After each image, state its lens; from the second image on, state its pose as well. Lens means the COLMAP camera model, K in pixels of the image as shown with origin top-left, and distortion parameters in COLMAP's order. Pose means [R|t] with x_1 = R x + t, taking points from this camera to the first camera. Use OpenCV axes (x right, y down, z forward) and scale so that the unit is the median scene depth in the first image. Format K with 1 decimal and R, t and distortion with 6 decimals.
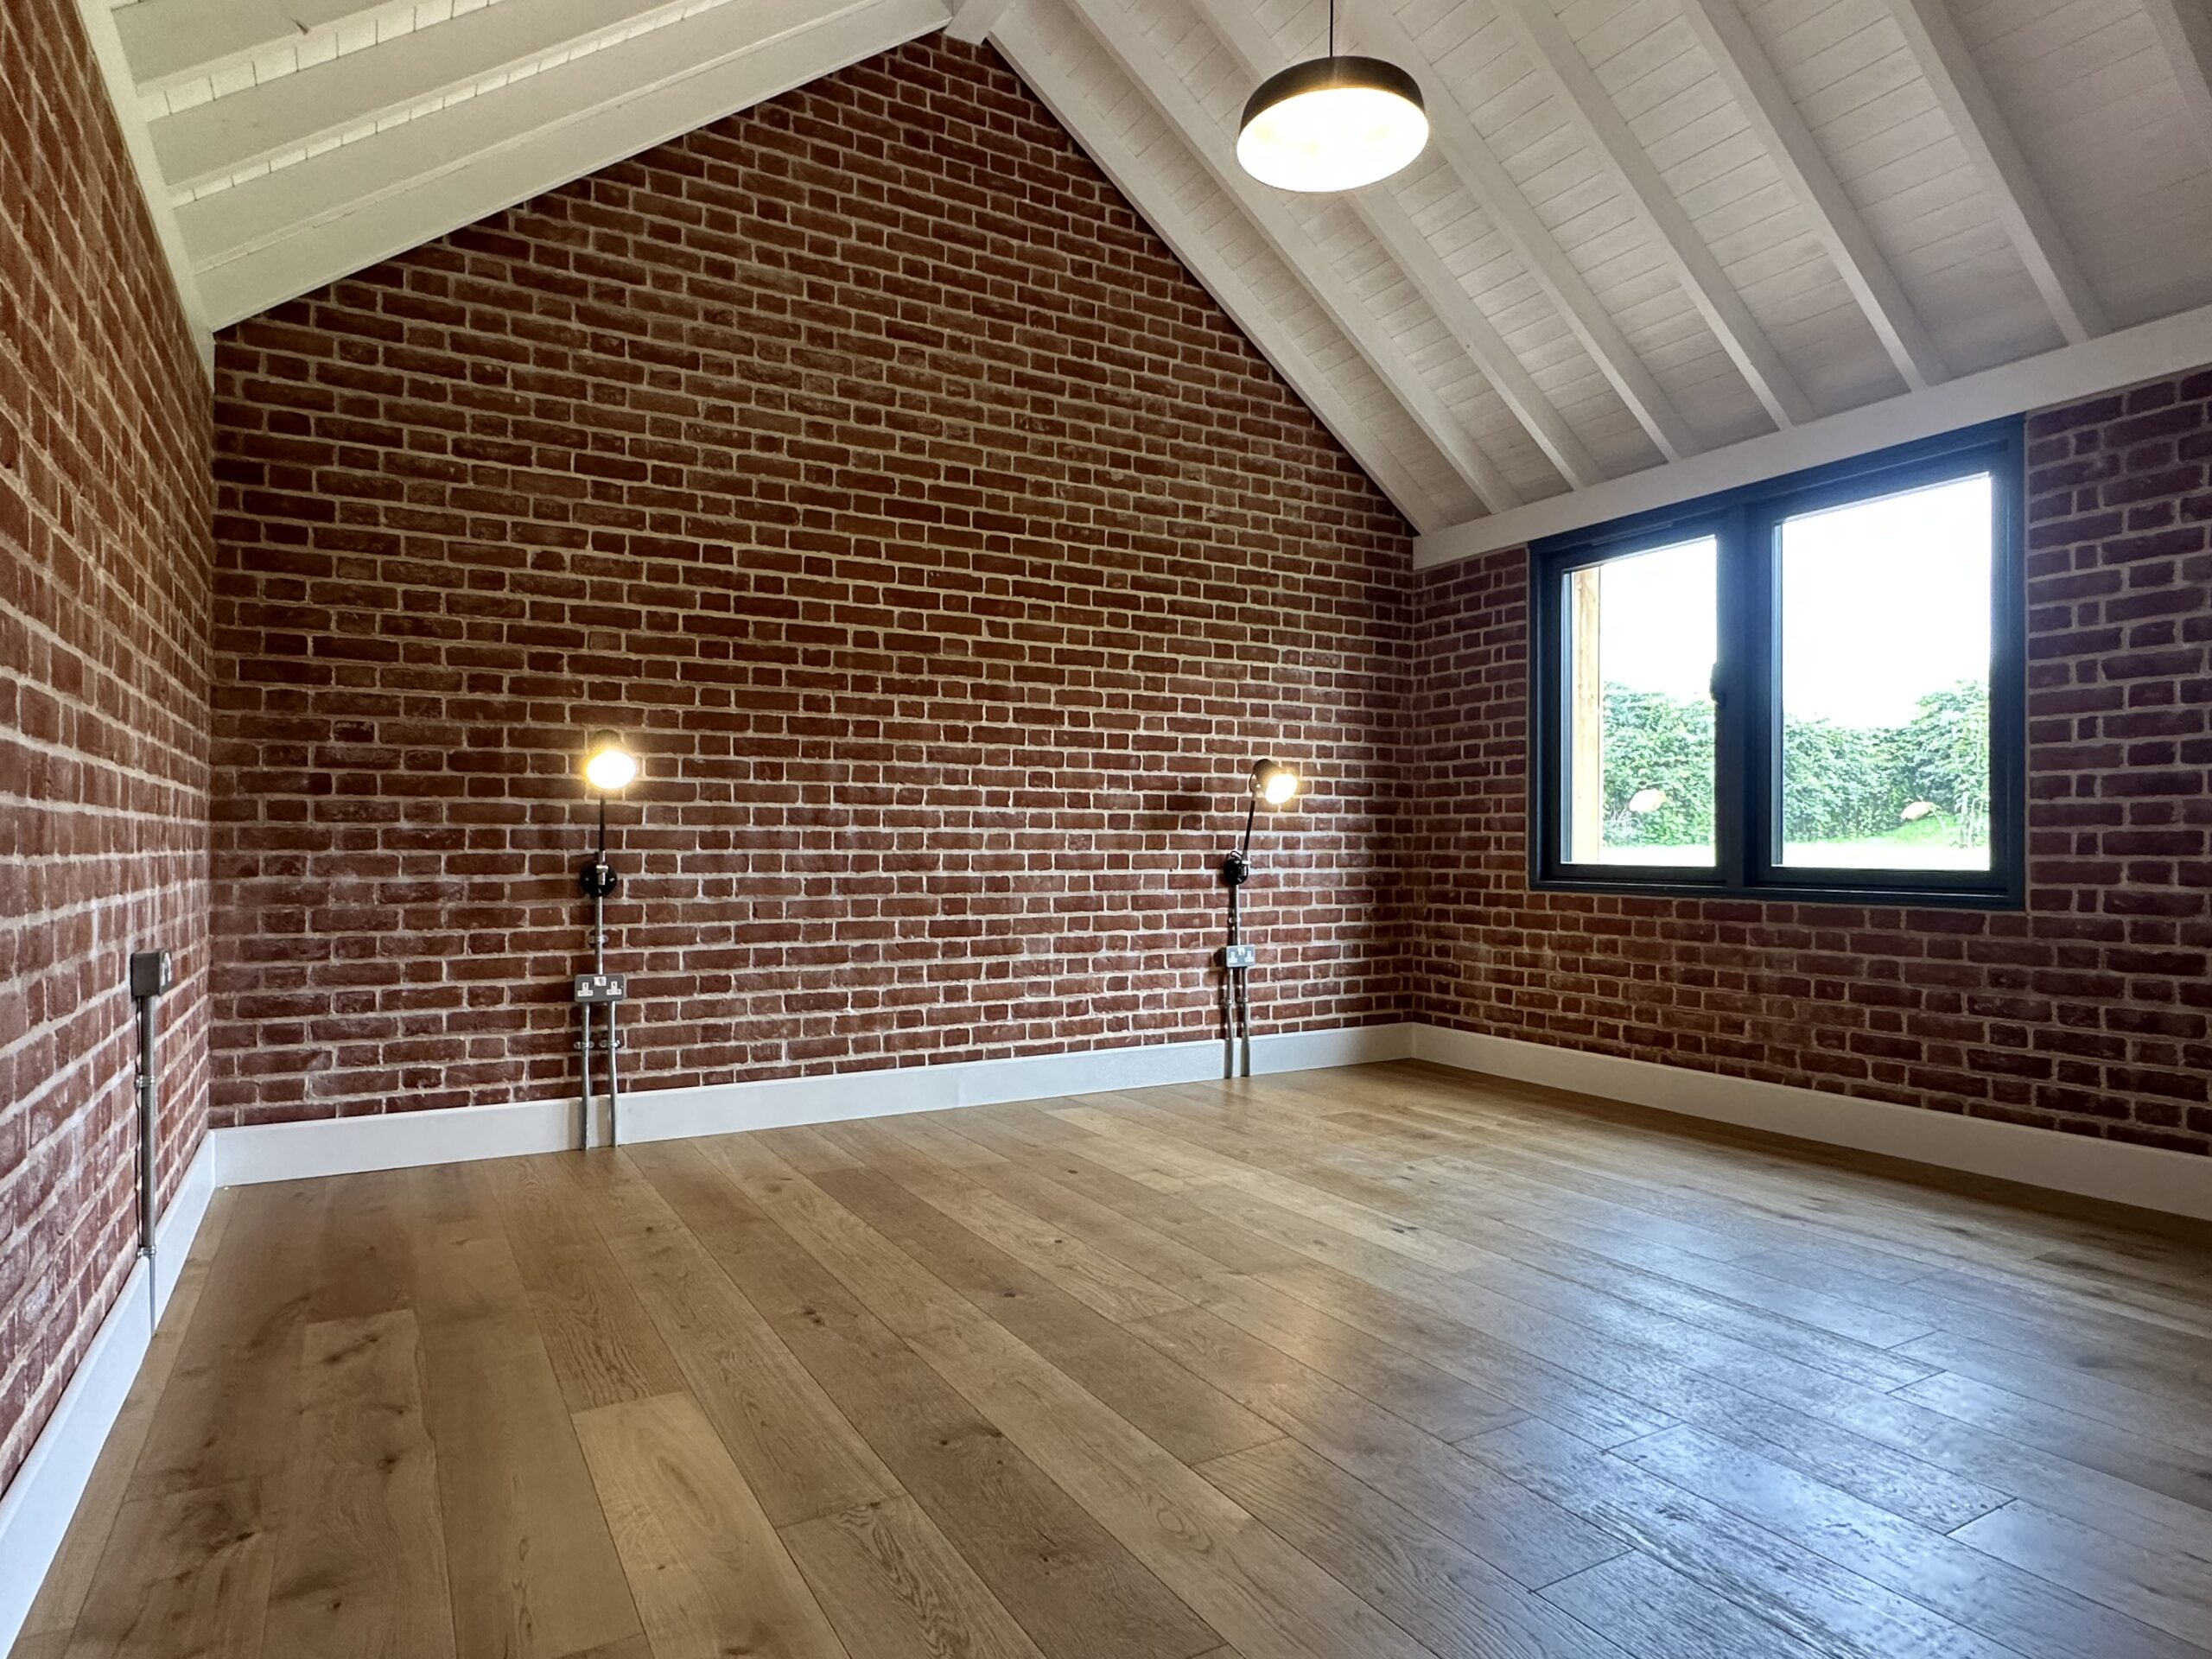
lens RADIAL K [[1287.9, 0, 1110.1], [0, 1287.9, 836.6], [0, 0, 1]] dist [-0.007875, -0.003319]
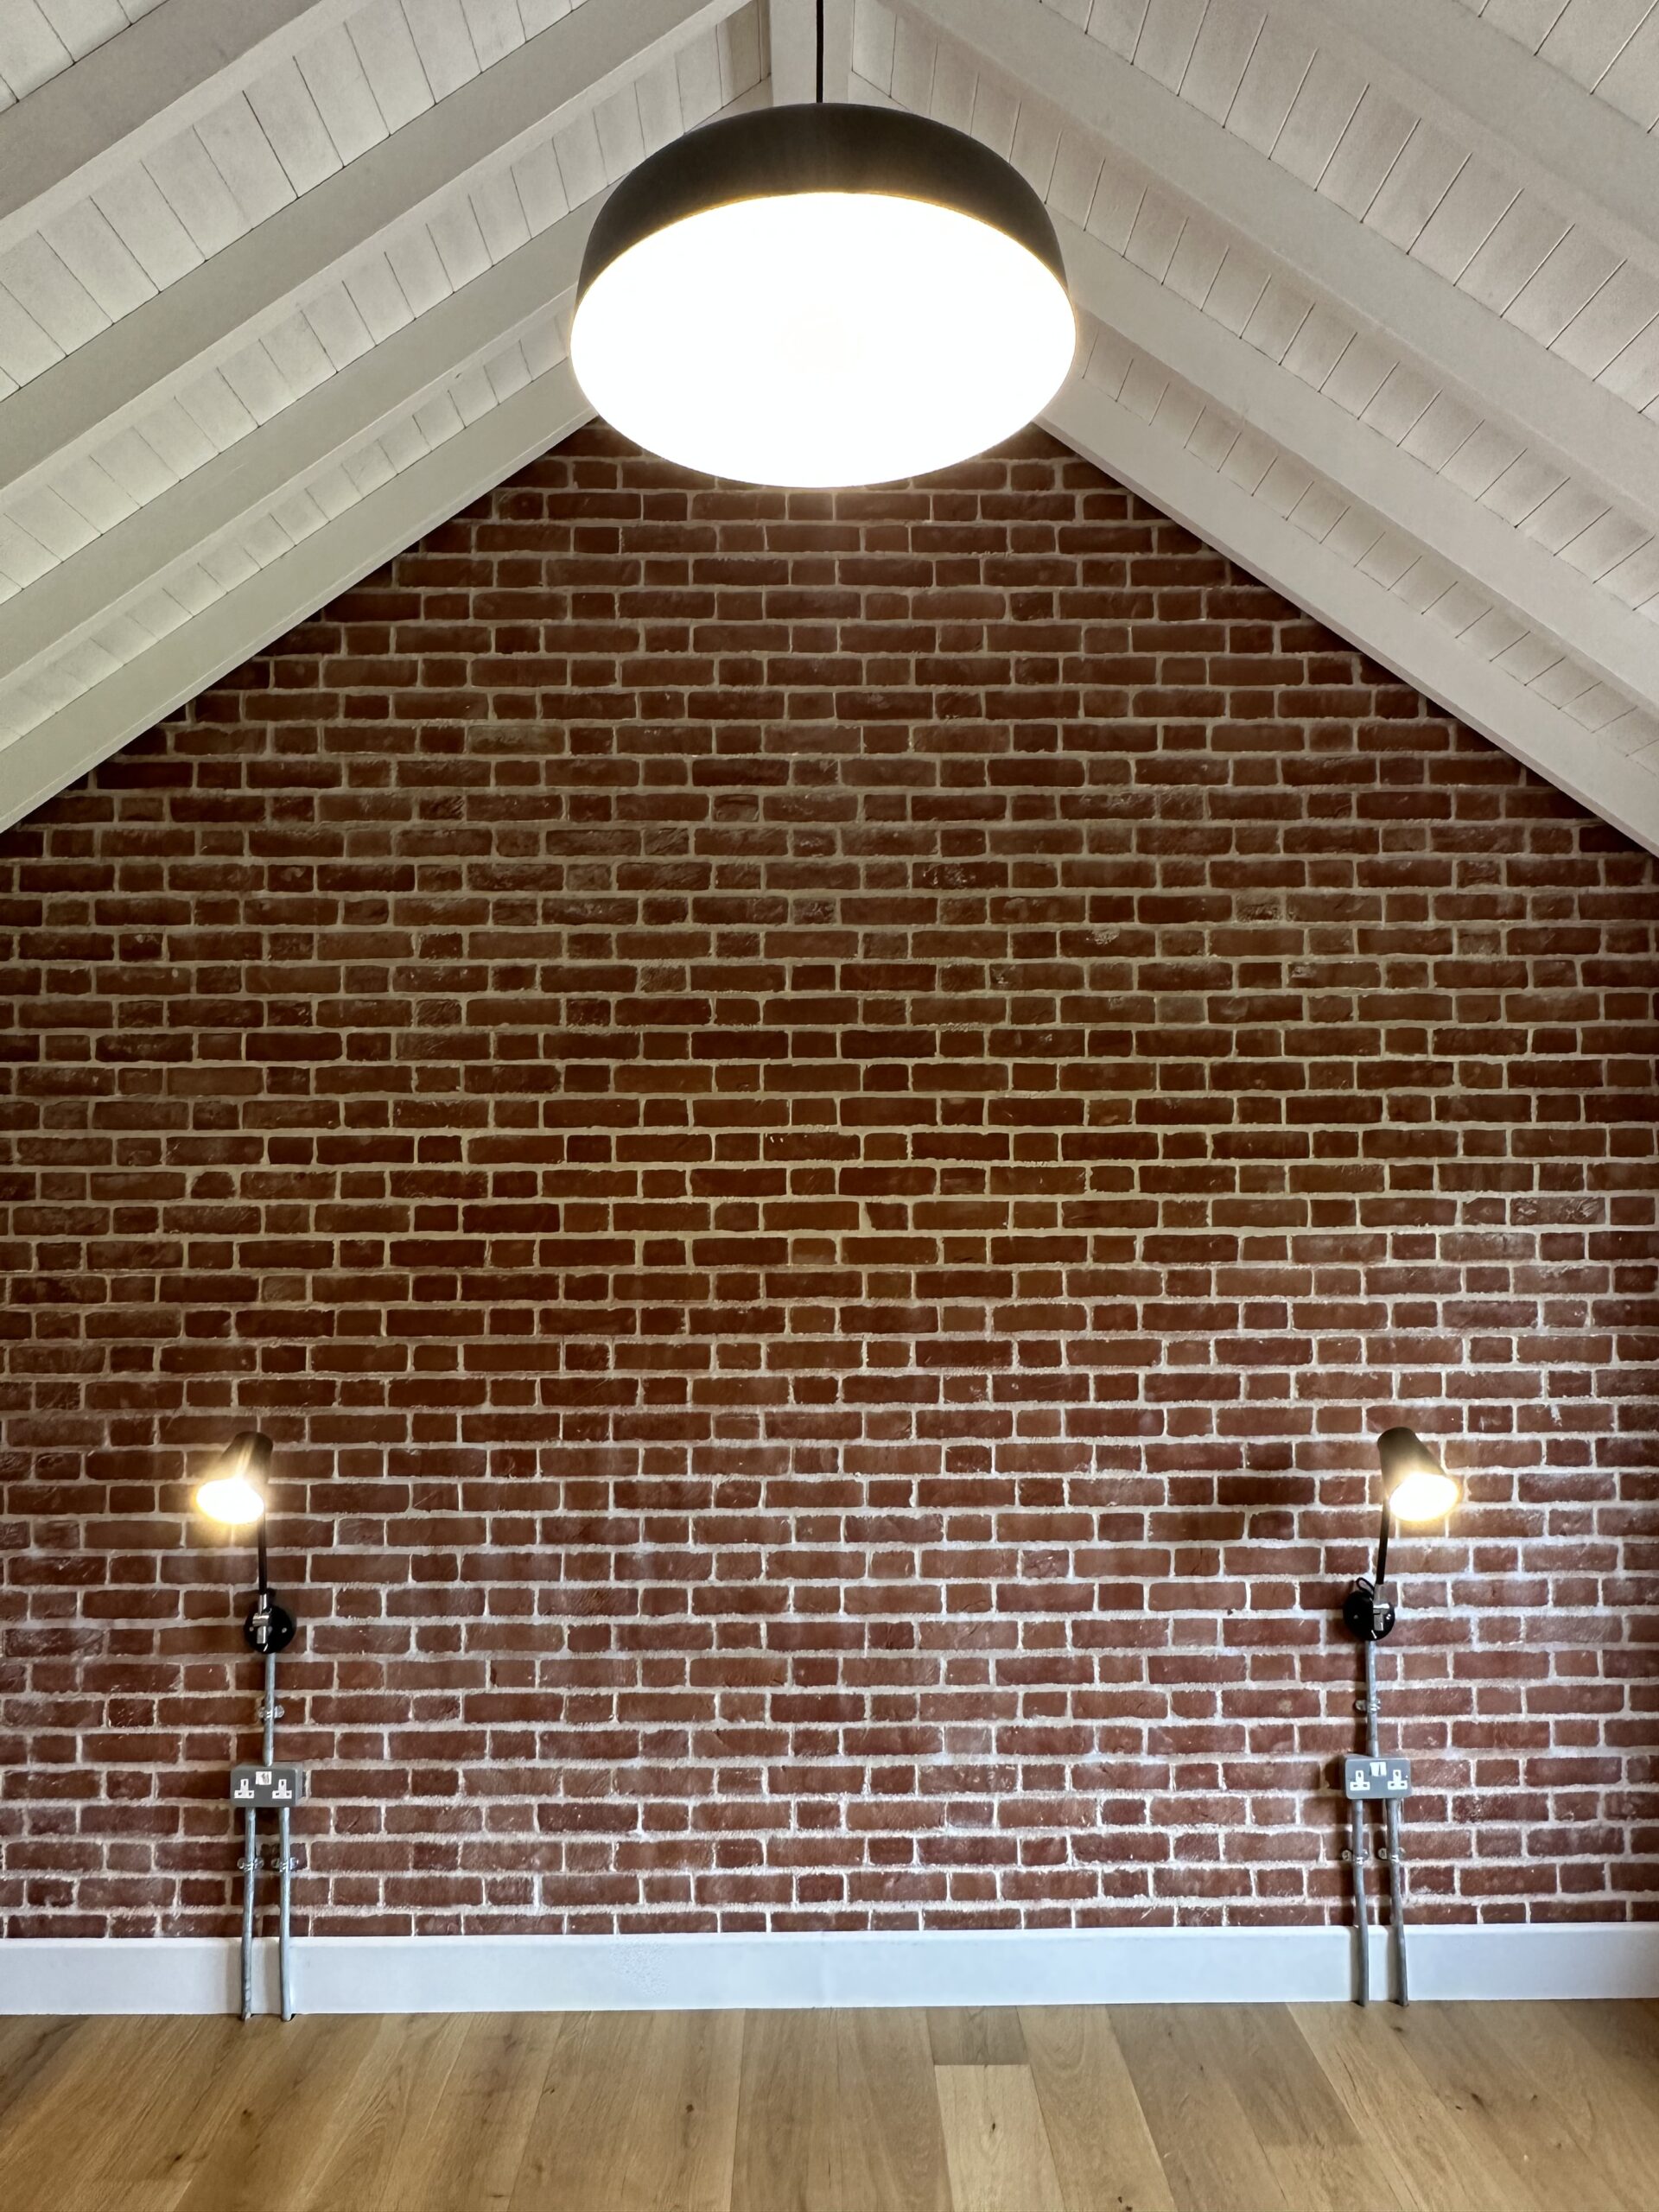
lens RADIAL K [[1427.9, 0, 830.3], [0, 1427.9, 1109.4], [0, 0, 1]] dist [-0.006074, 0.003728]
pose [[0.866798, -0.032728, -0.497585, 0.237640], [0.011474, 0.998889, -0.045714, -0.185945], [0.498528, 0.033916, 0.866210, 0.401879]]
